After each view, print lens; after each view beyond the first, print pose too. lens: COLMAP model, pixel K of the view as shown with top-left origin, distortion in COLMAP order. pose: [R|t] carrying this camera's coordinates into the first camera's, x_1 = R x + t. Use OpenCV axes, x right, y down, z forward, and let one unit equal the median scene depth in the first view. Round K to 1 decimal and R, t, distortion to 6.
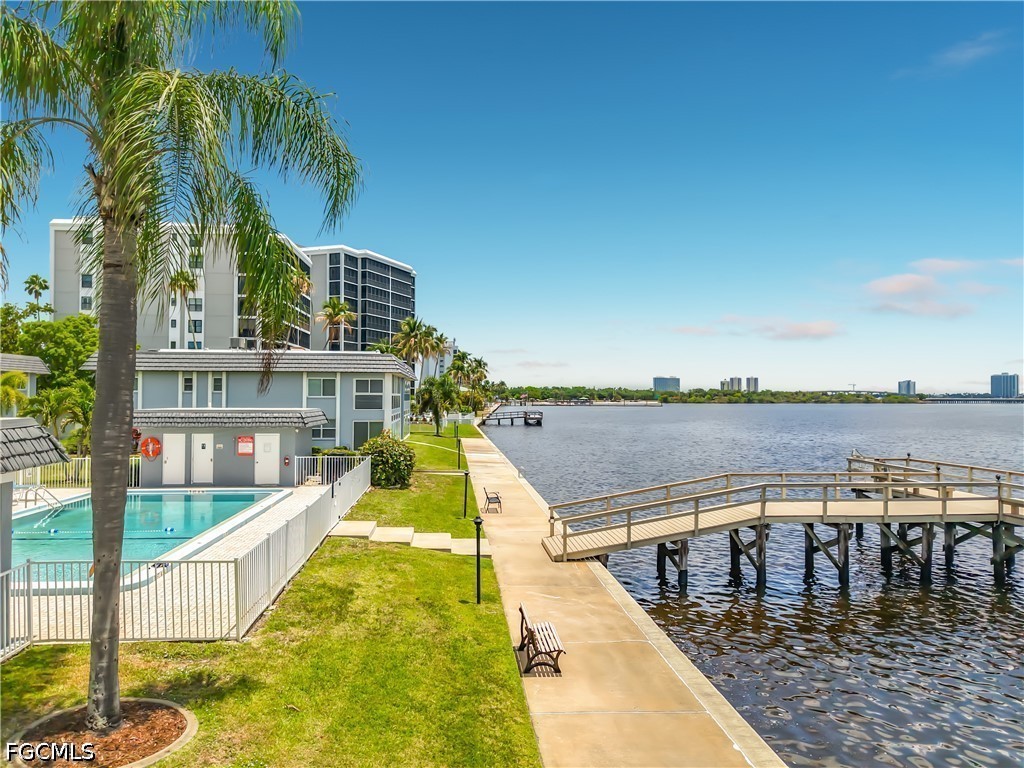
lens RADIAL K [[685.5, 0, 501.7], [0, 685.5, 386.0], [0, 0, 1]] dist [0.055397, -0.064520]
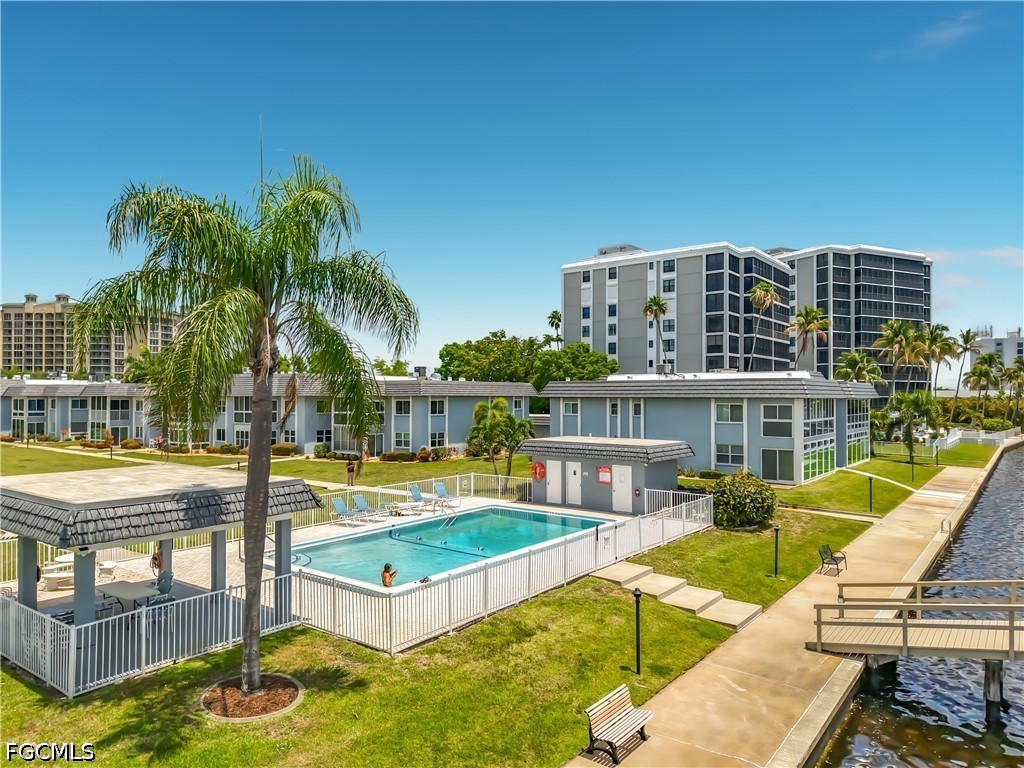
lens RADIAL K [[685.5, 0, 501.7], [0, 685.5, 386.0], [0, 0, 1]] dist [0.055397, -0.064520]
pose [[0.741273, -0.013565, -0.671067, 0.166735], [0.012415, 0.999902, -0.006499, -0.034804], [0.671089, -0.003514, 0.741368, 0.034987]]
